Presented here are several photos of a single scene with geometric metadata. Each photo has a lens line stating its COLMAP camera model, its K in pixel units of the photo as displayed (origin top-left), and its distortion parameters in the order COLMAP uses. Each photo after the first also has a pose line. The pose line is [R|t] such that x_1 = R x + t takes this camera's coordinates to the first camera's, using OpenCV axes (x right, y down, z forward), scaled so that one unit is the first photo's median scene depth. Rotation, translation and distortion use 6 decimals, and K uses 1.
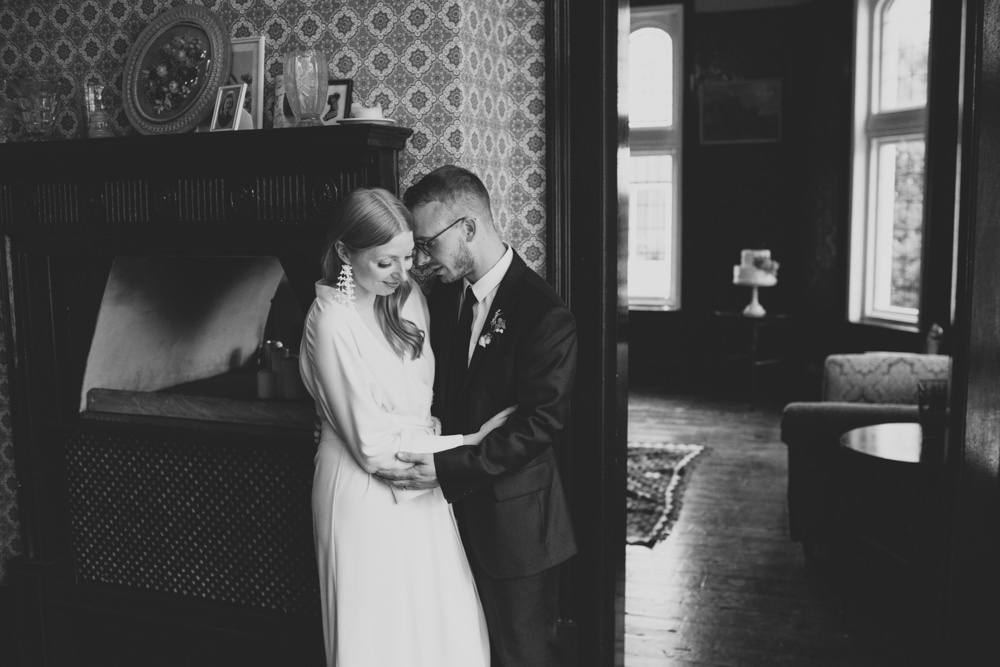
lens RADIAL K [[1015.6, 0, 500.0], [0, 1015.6, 333.5], [0, 0, 1]] dist [-0.081444, 0.140907]
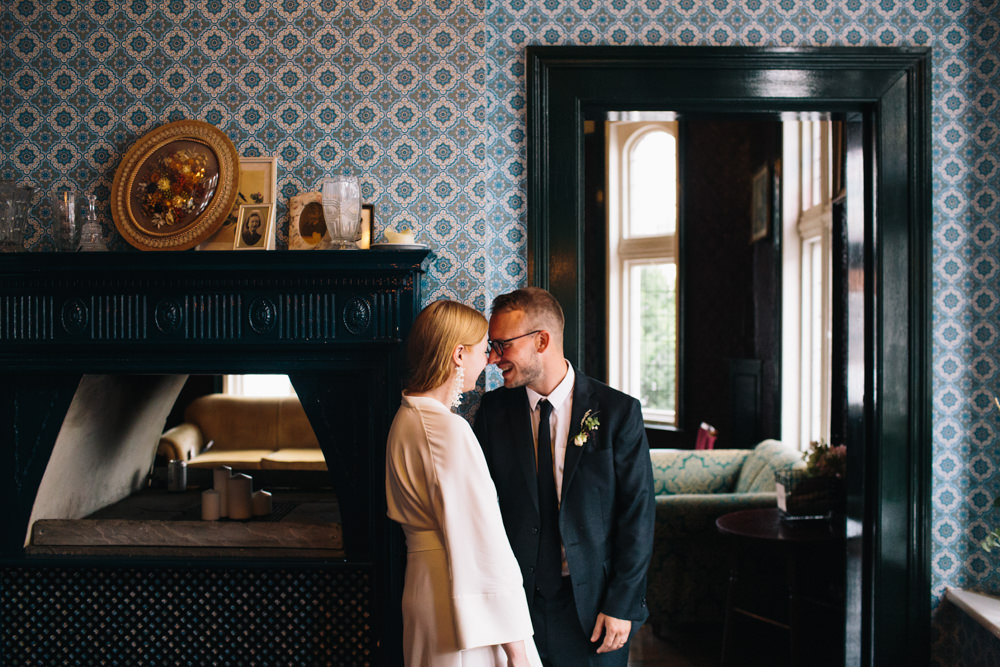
lens RADIAL K [[1015.6, 0, 500.0], [0, 1015.6, 333.5], [0, 0, 1]] dist [-0.081444, 0.140907]
pose [[0.935459, 0.003425, 0.353419, -0.374152], [0.033204, 0.994679, -0.097529, -0.011716], [-0.351872, 0.102969, 0.930367, -0.008292]]
